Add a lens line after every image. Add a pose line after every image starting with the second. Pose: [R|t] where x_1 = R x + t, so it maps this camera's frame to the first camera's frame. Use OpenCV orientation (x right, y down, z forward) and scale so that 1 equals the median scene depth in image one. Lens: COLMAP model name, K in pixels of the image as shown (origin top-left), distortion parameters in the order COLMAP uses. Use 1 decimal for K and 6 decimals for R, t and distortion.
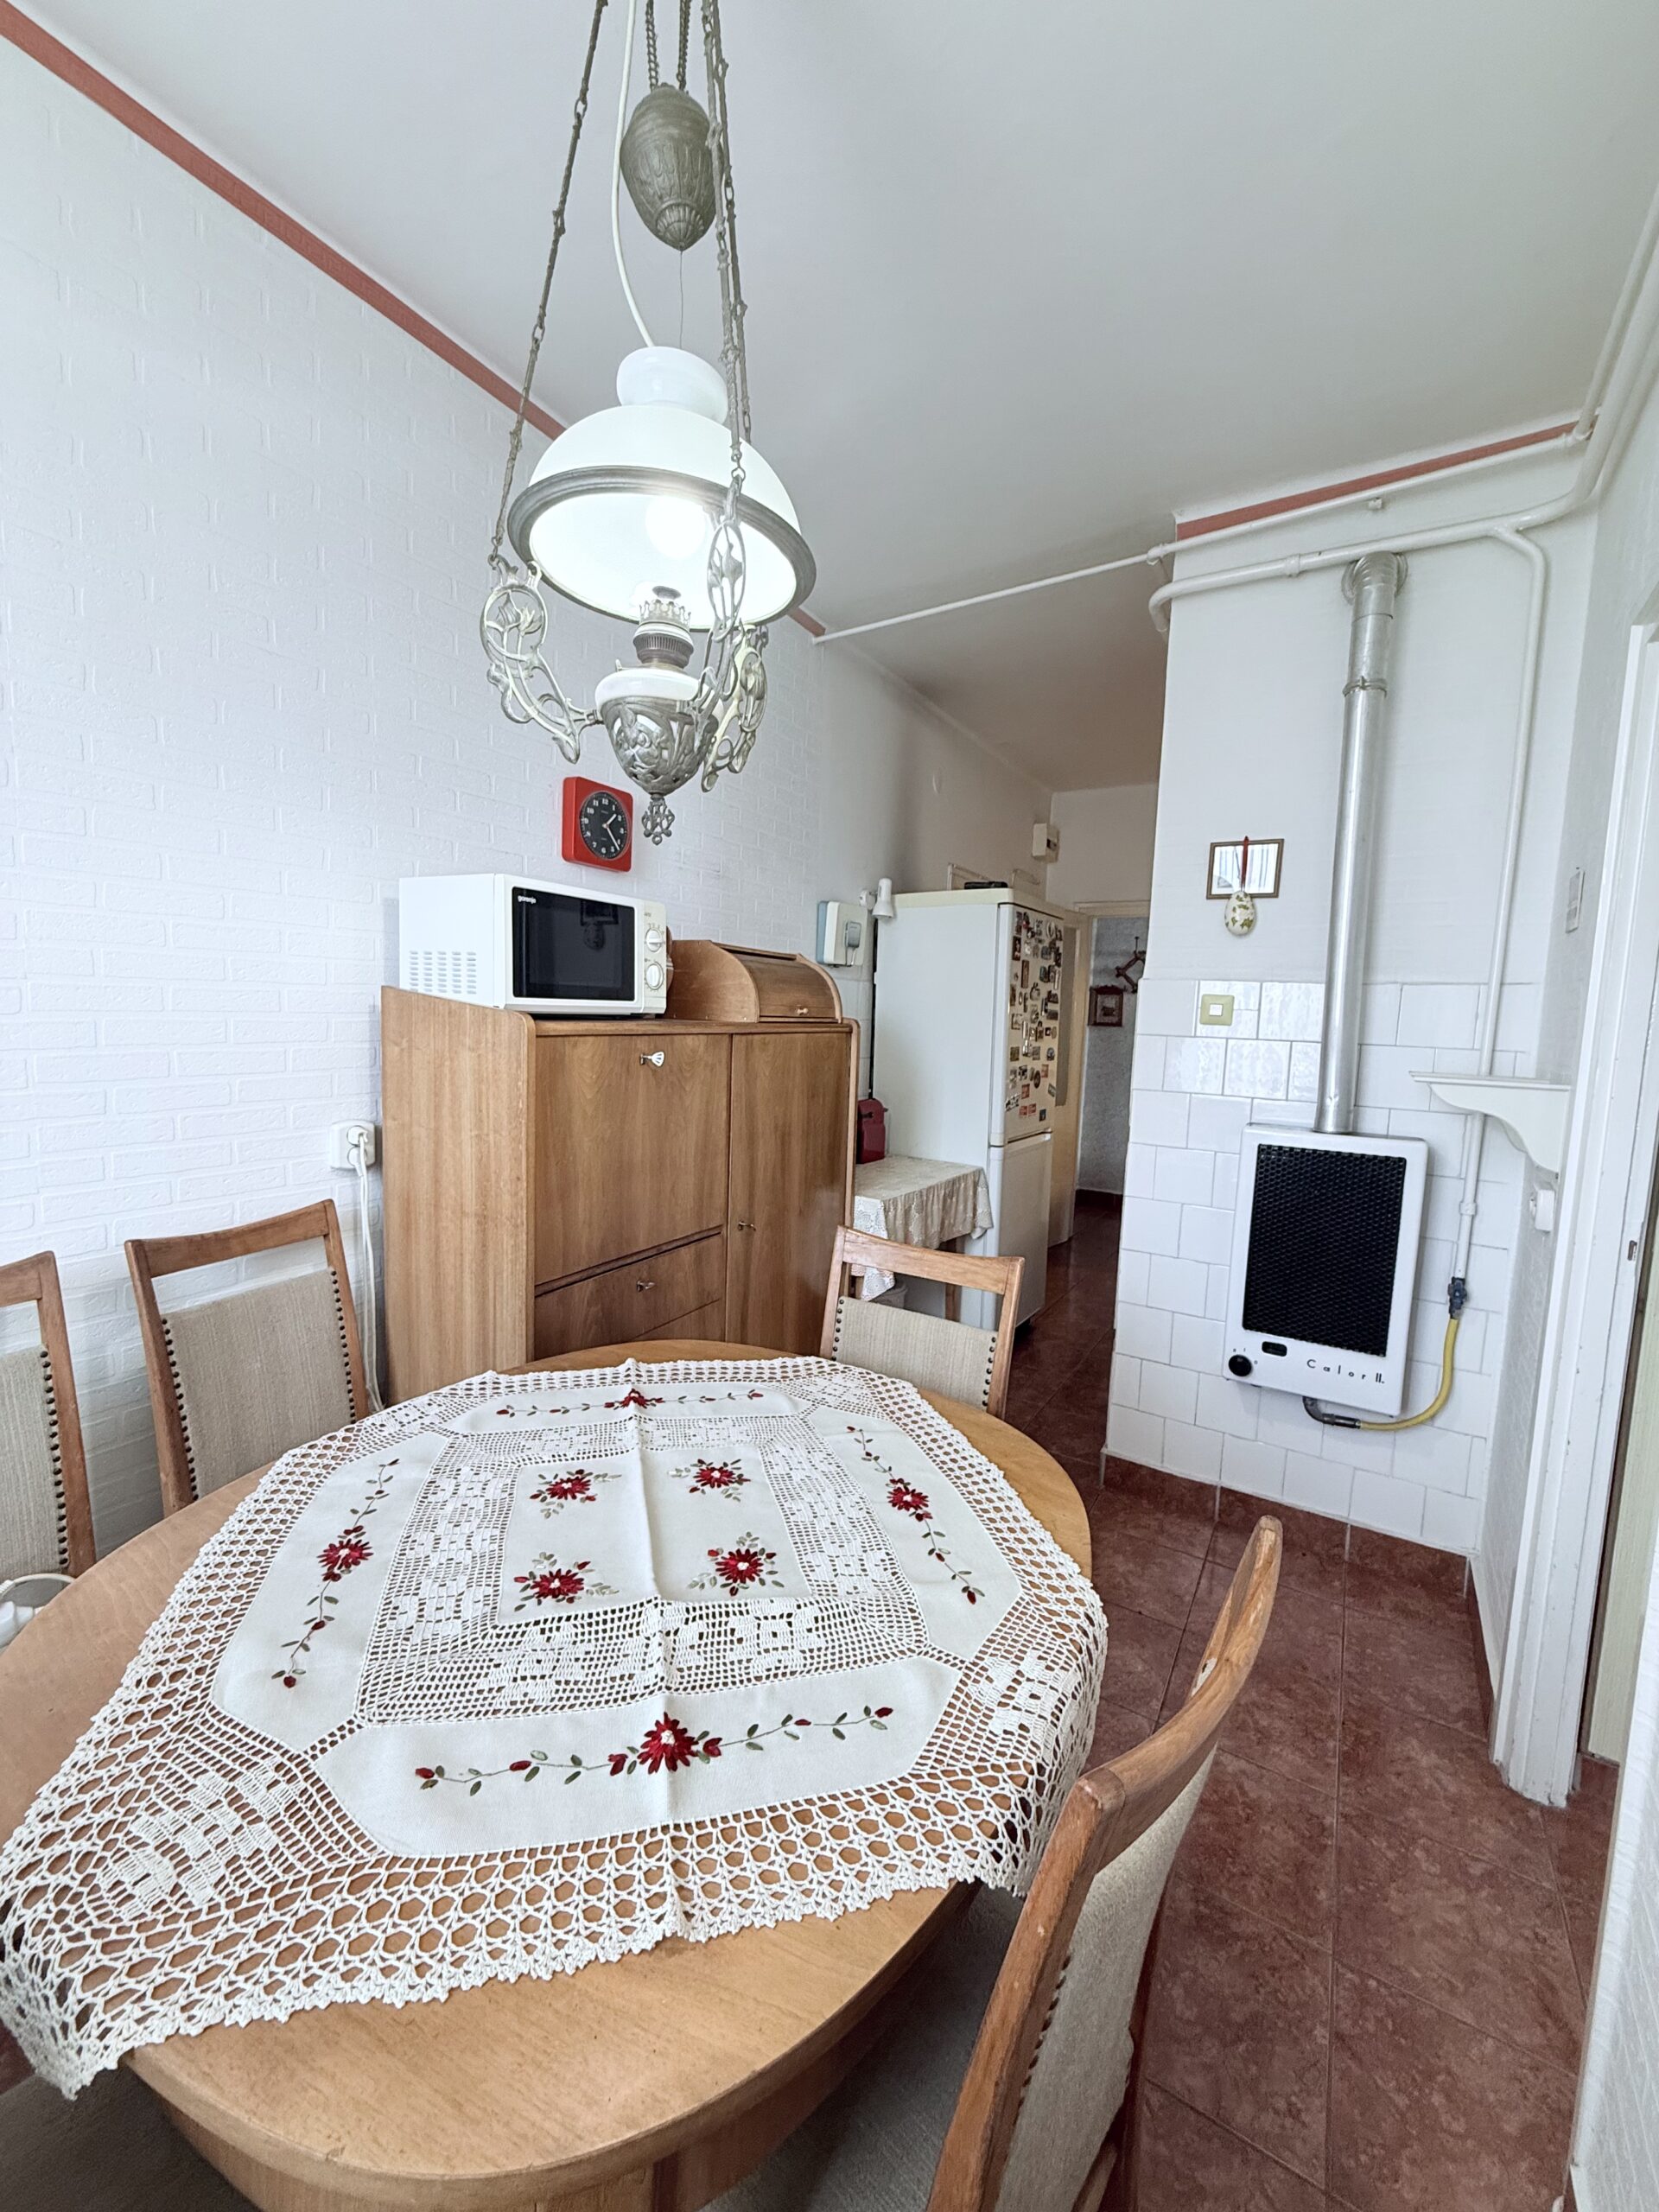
lens RADIAL K [[877.5, 0, 819.2], [0, 877.5, 1101.2], [0, 0, 1]] dist [0.007684, -0.000199]
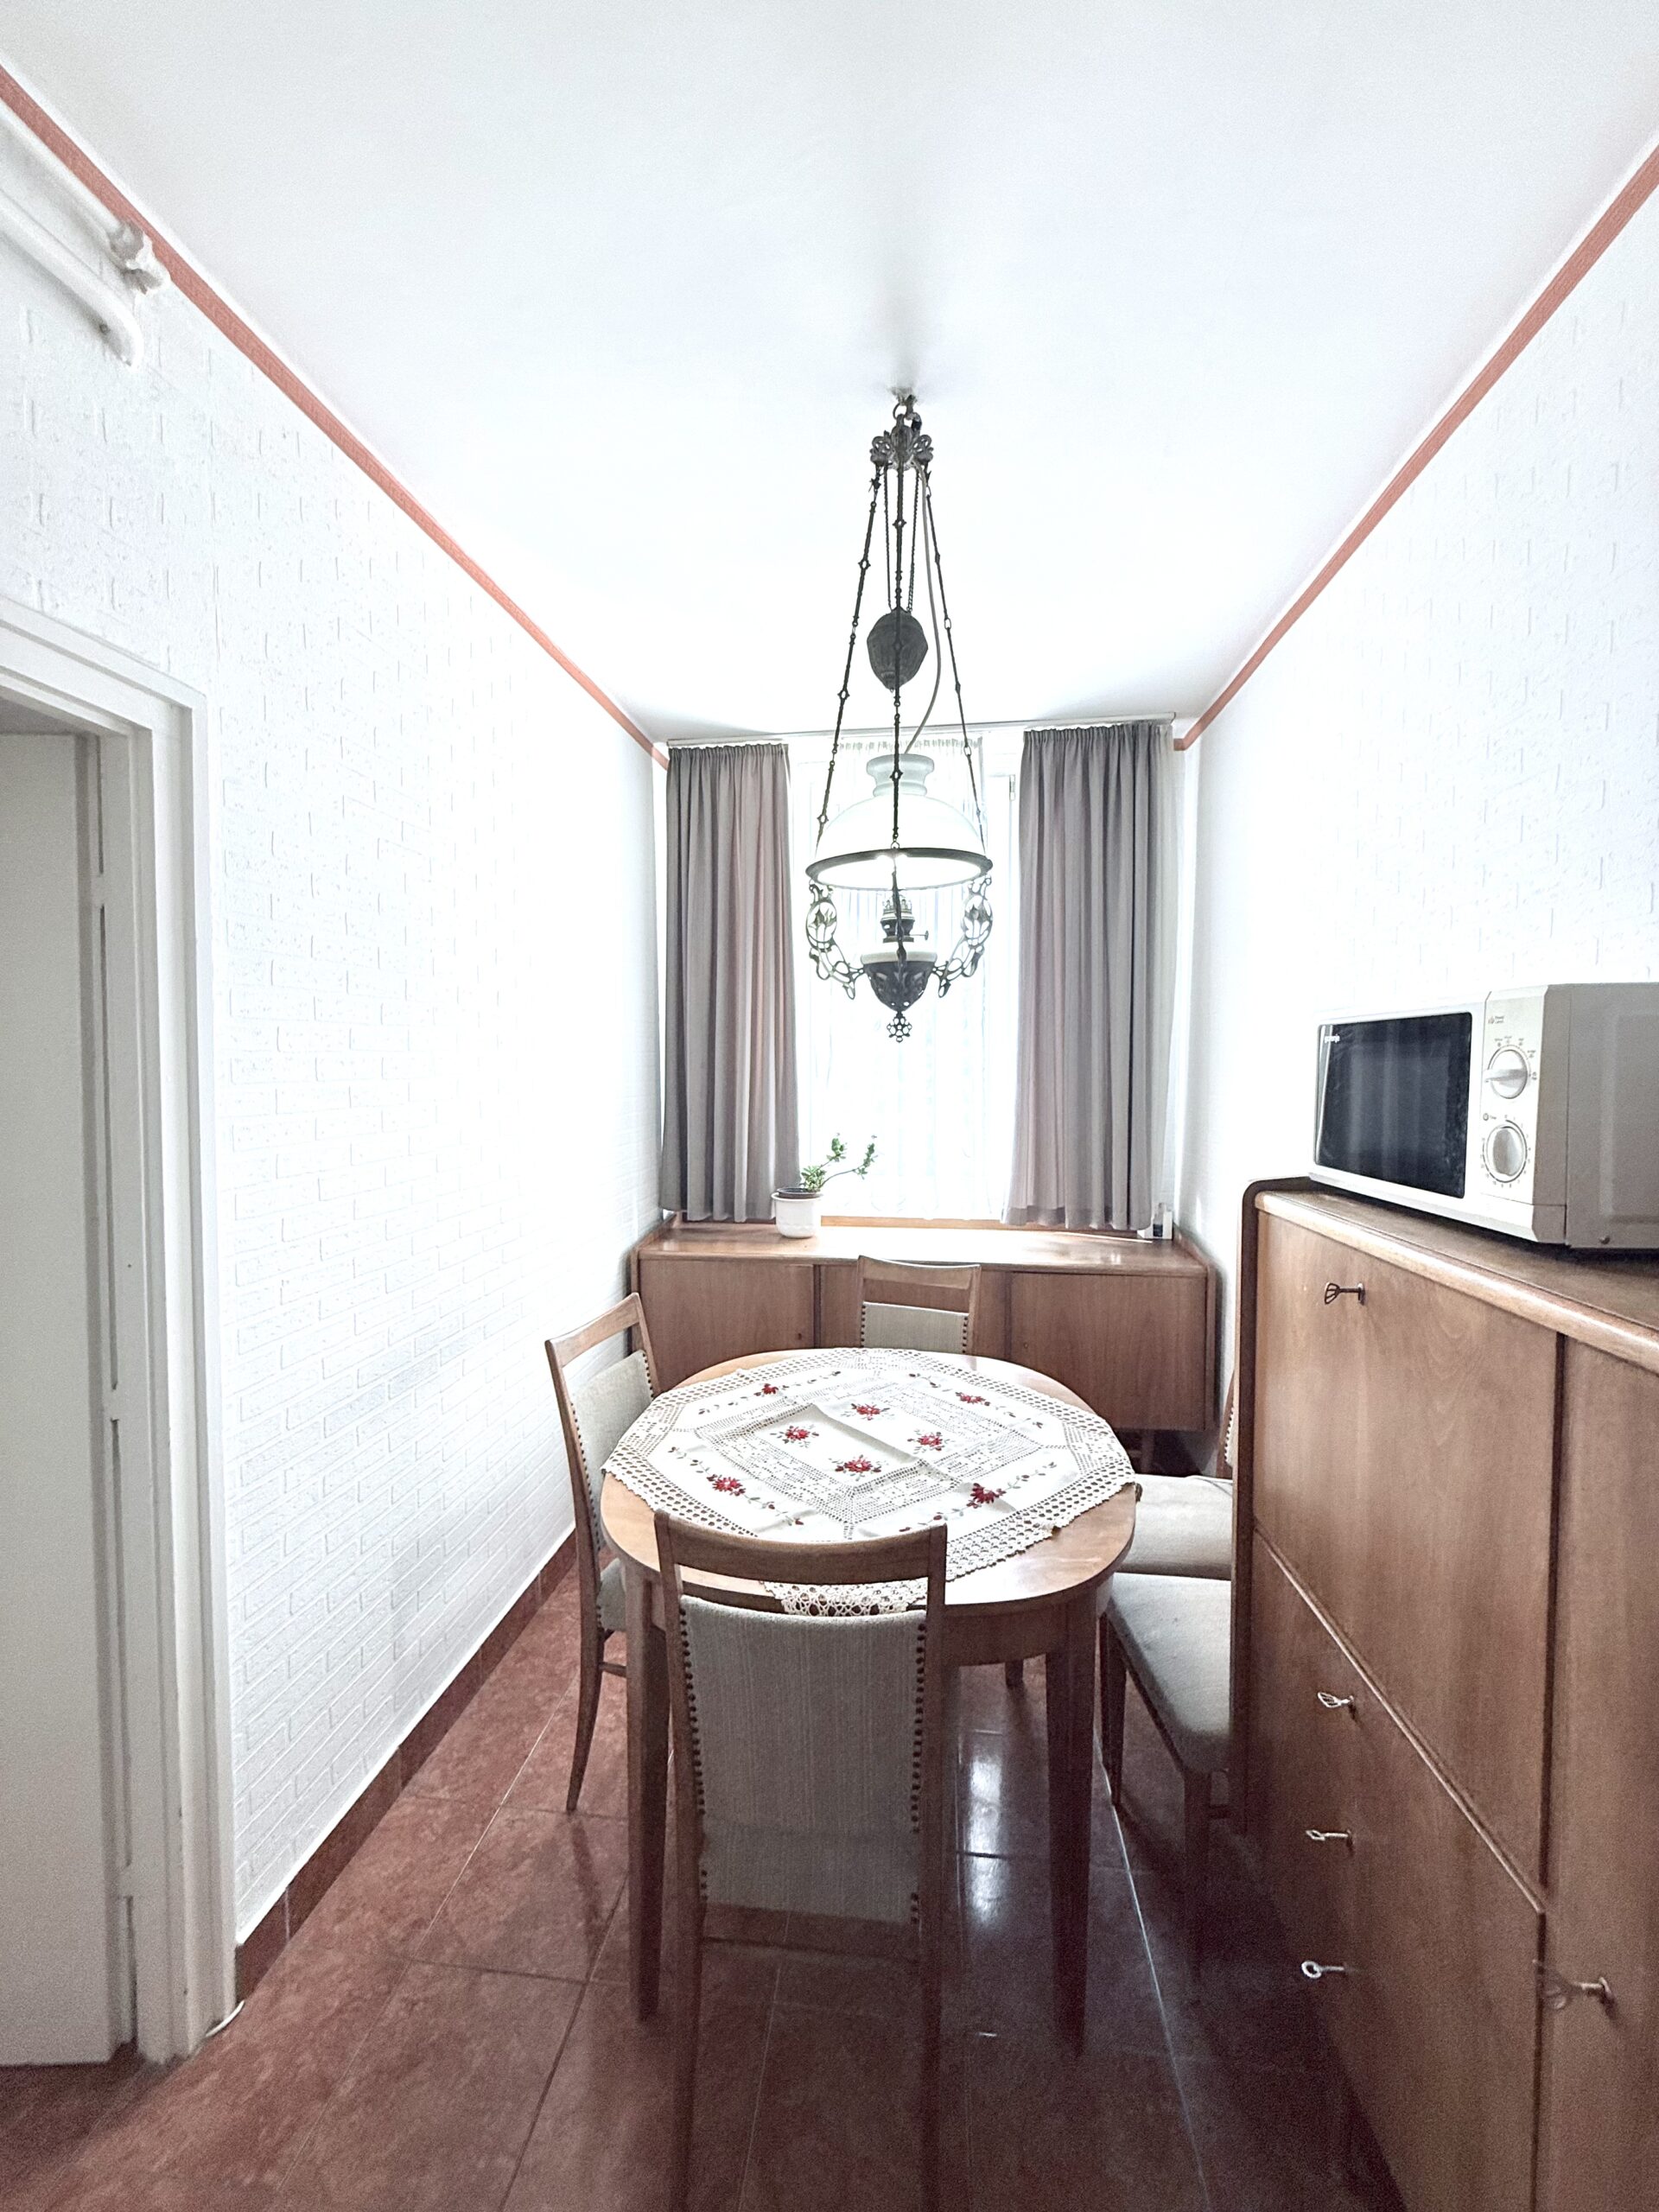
lens RADIAL K [[877.5, 0, 829.8], [0, 877.5, 1101.1], [0, 0, 1]] dist [0.007684, -0.000199]
pose [[-0.906330, -0.016621, -0.422244, 0.648781], [-0.073013, 0.990357, 0.117735, -0.399083], [0.416215, 0.137537, -0.898804, 2.614898]]
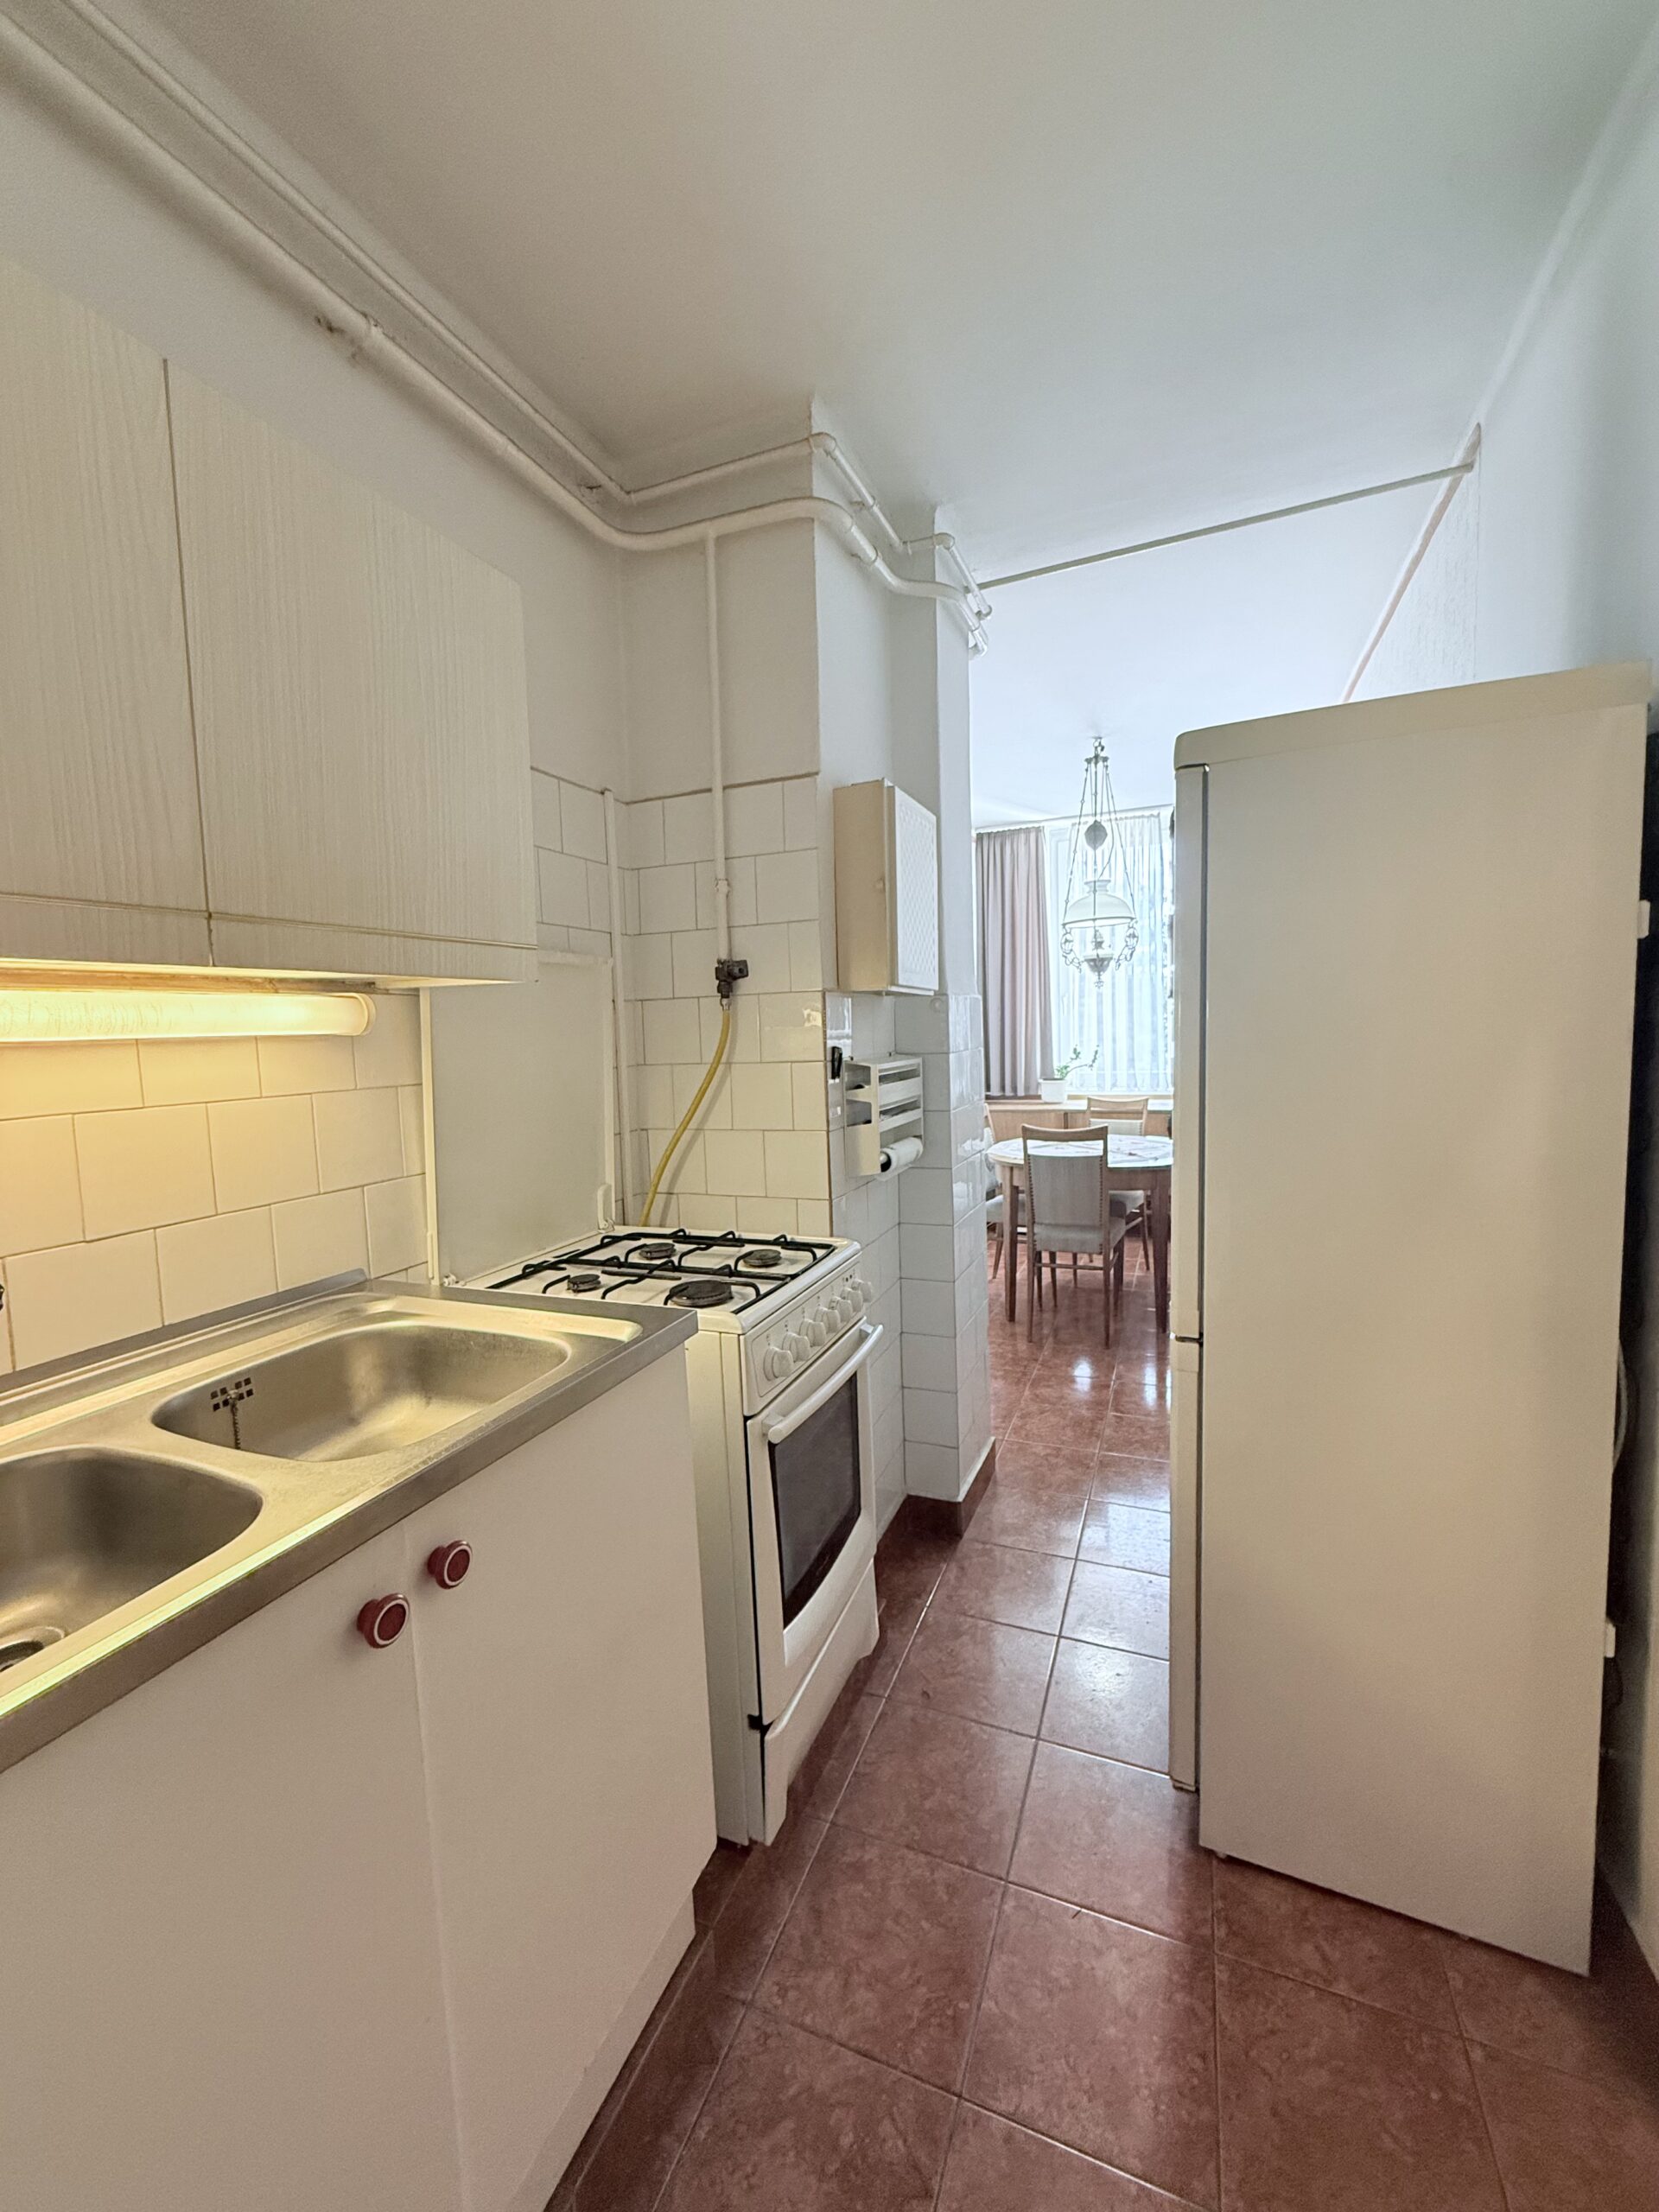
lens RADIAL K [[877.5, 0, 829.4], [0, 877.5, 1108.3], [0, 0, 1]] dist [0.007684, -0.000199]
pose [[-0.986167, 0.016627, -0.164921, 1.846544], [-0.012893, 0.984247, 0.176329, -0.486508], [0.165255, 0.176016, -0.970417, 5.210782]]
